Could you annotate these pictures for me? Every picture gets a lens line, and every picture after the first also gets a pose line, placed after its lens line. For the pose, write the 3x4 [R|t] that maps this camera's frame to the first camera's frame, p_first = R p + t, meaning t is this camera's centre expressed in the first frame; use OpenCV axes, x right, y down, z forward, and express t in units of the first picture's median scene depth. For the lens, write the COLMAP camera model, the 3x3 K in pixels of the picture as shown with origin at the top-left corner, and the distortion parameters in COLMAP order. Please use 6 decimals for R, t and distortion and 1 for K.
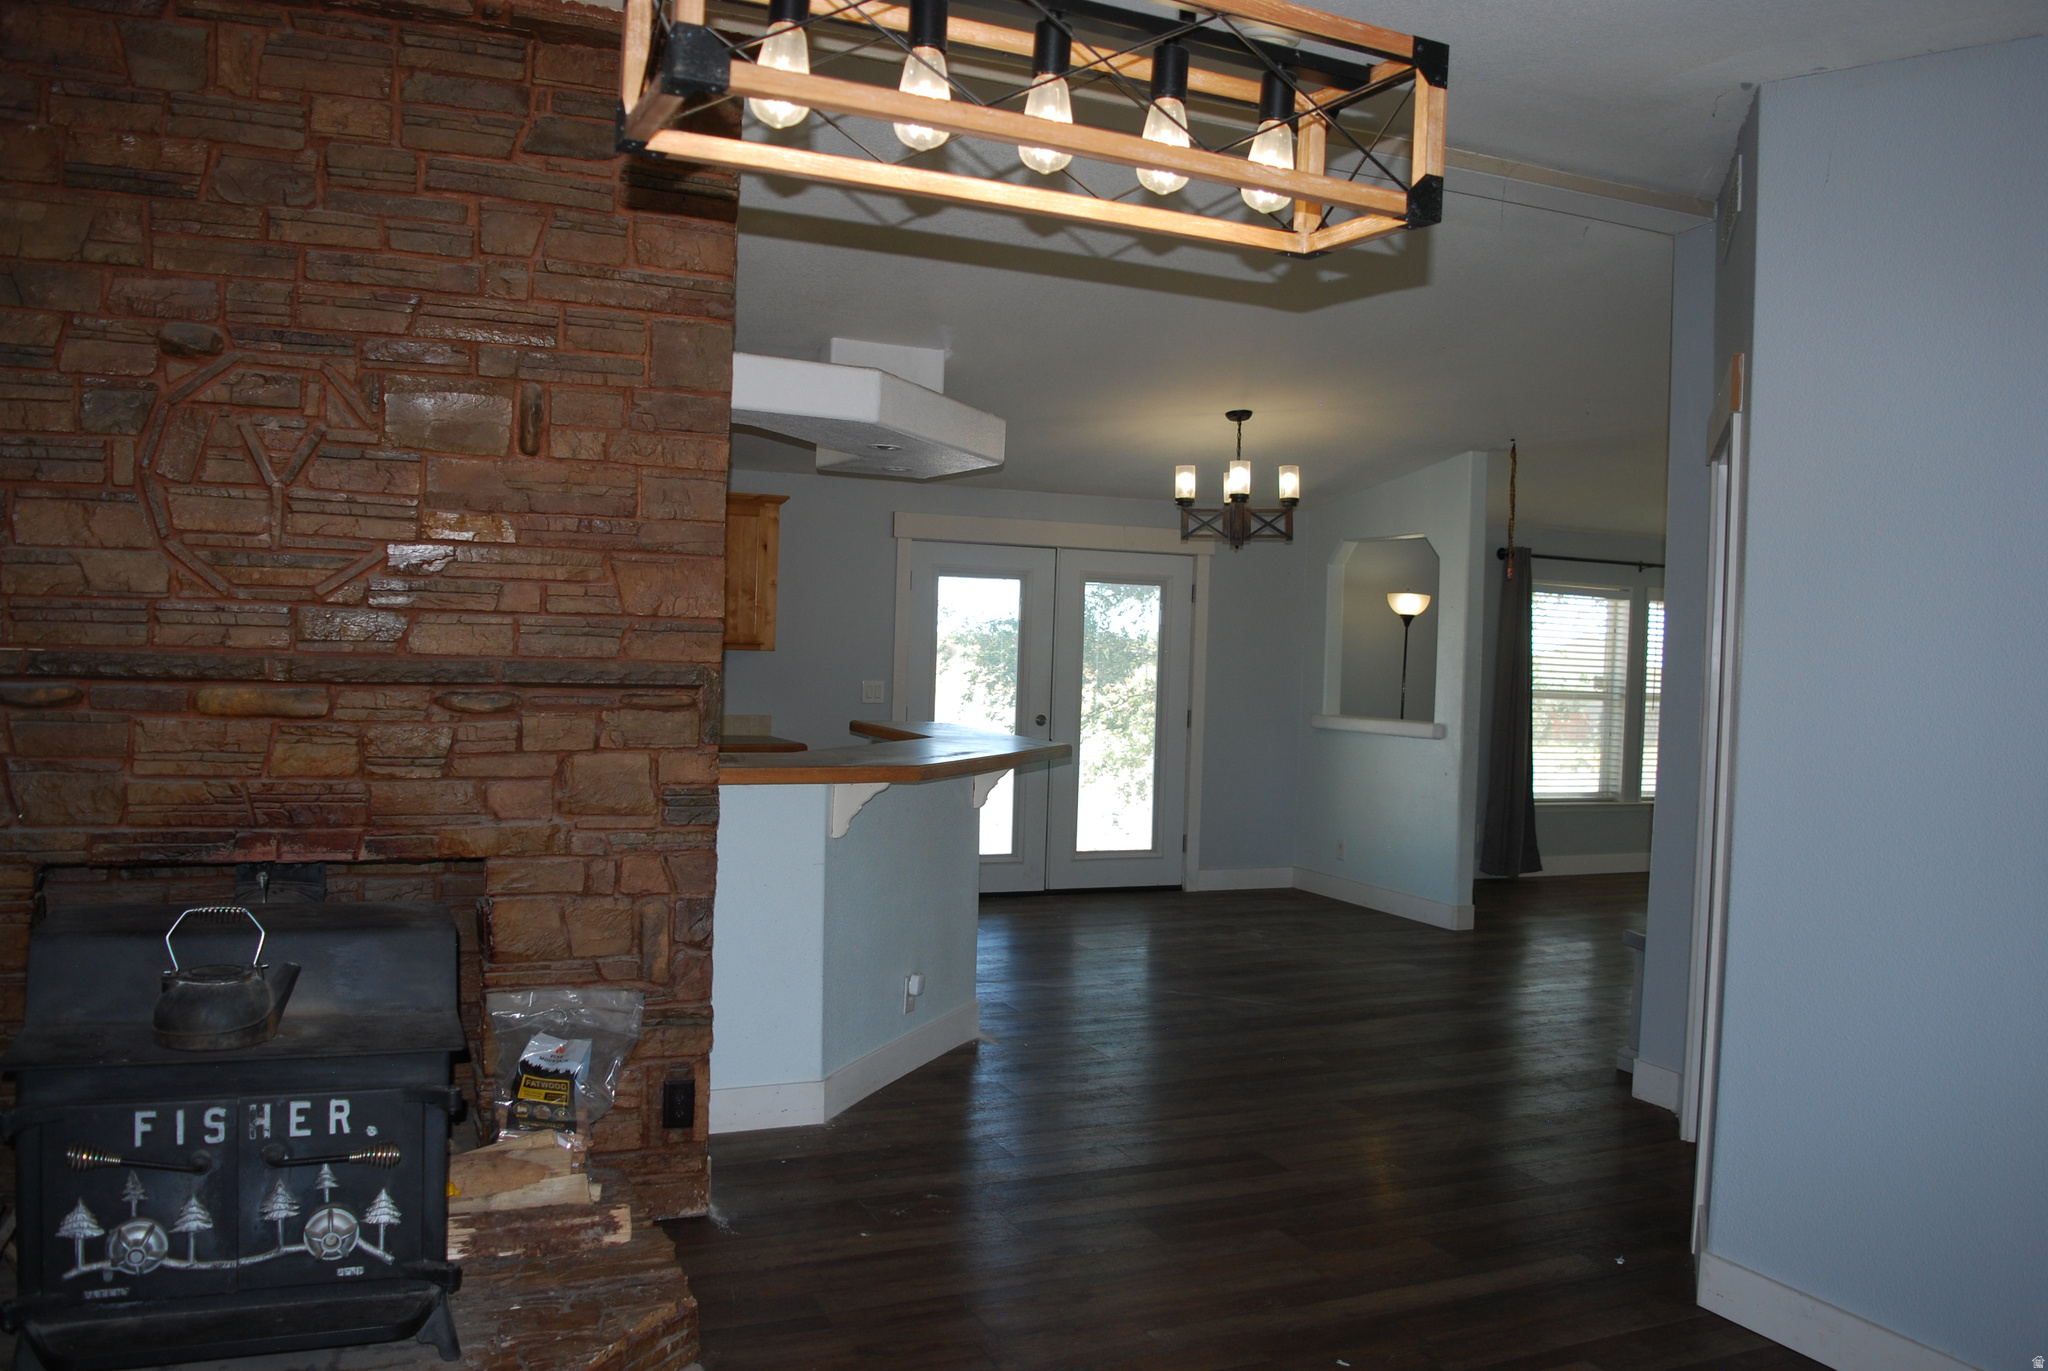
lens RADIAL K [[1604.1, 0, 1027.5], [0, 1604.1, 679.7], [0, 0, 1]] dist [-0.096432, 0.023461]
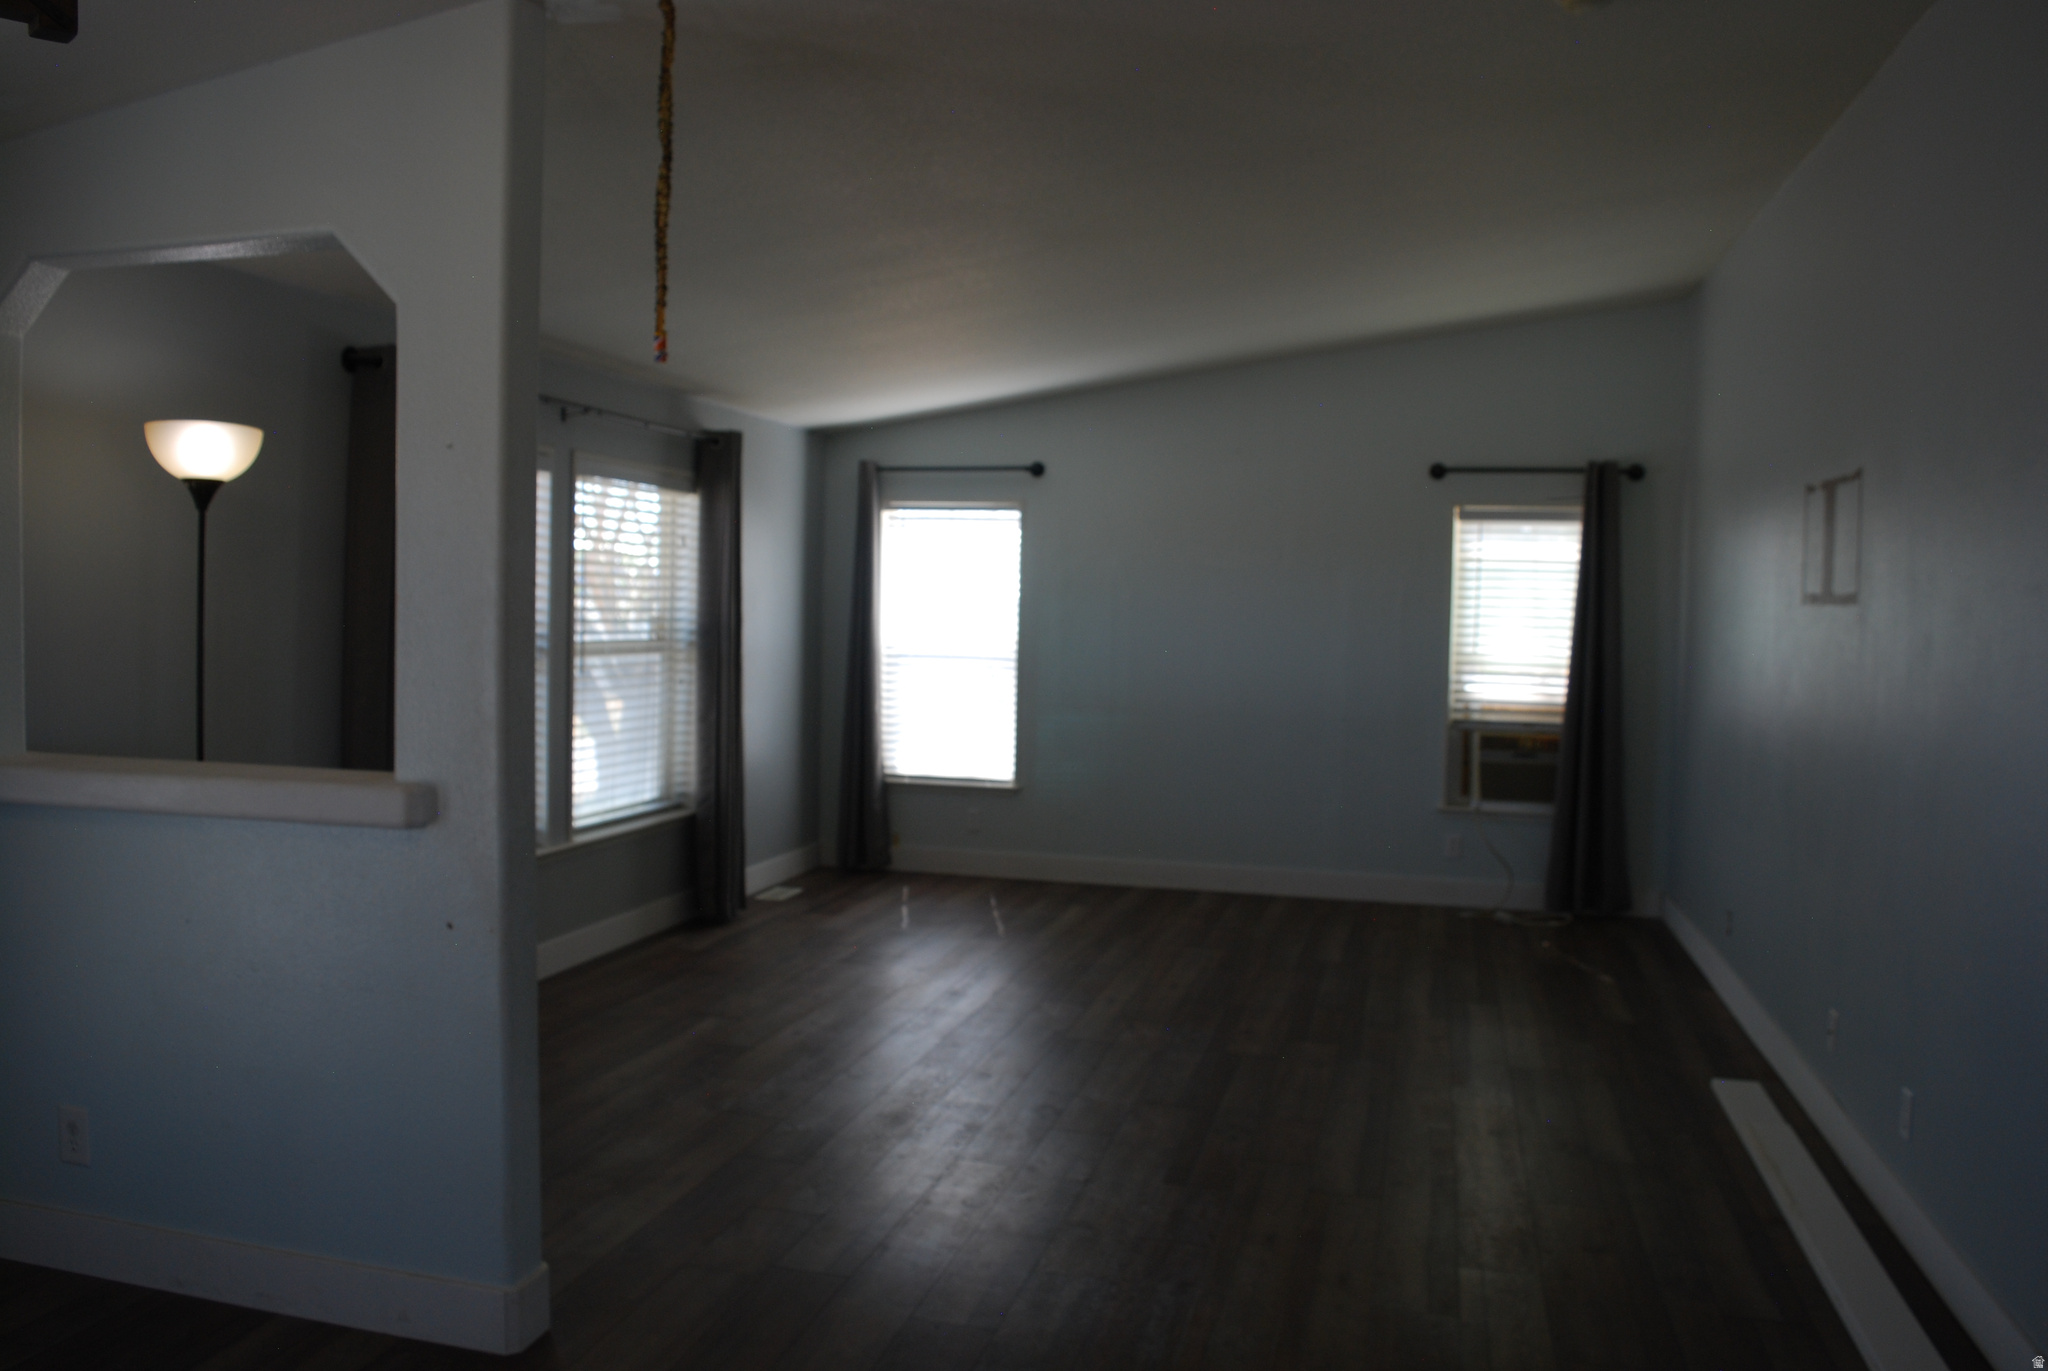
lens RADIAL K [[1604.1, 0, 1046.6], [0, 1604.1, 691.1], [0, 0, 1]] dist [-0.096432, 0.023461]
pose [[0.617837, -0.064371, 0.783667, 0.167859], [0.015490, 0.997446, 0.069718, -0.032694], [-0.786153, -0.030935, 0.617257, 1.541242]]
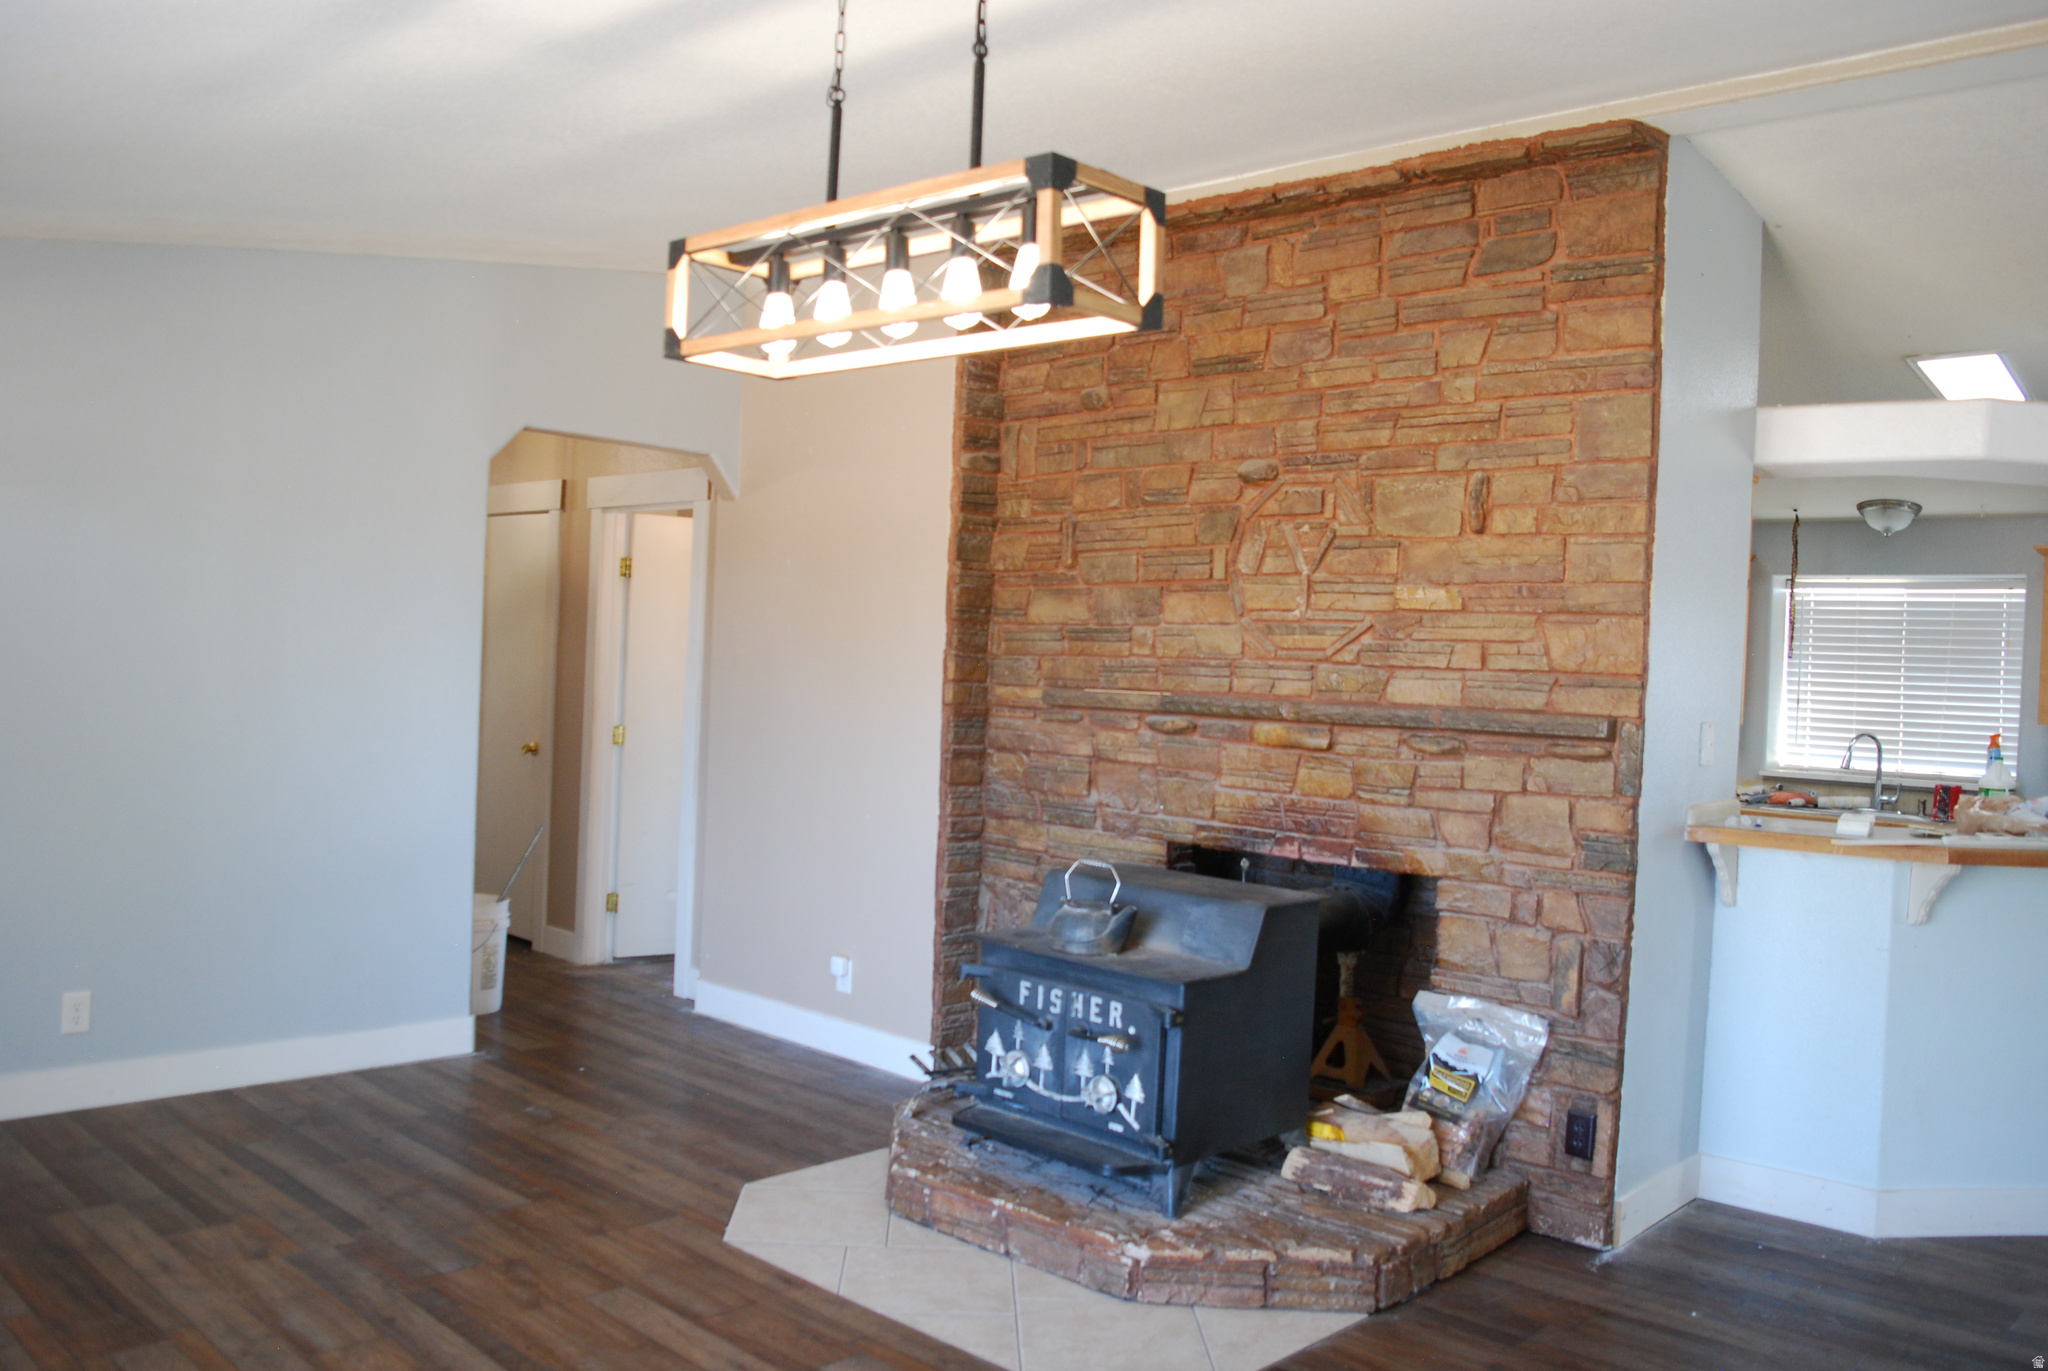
lens RADIAL K [[1604.1, 0, 1020.4], [0, 1604.1, 679.8], [0, 0, 1]] dist [-0.096432, 0.023461]
pose [[0.387178, -0.004491, -0.921994, 0.617080], [-0.050596, 0.998378, -0.026110, 0.012213], [0.920616, 0.056758, 0.386323, 0.242808]]
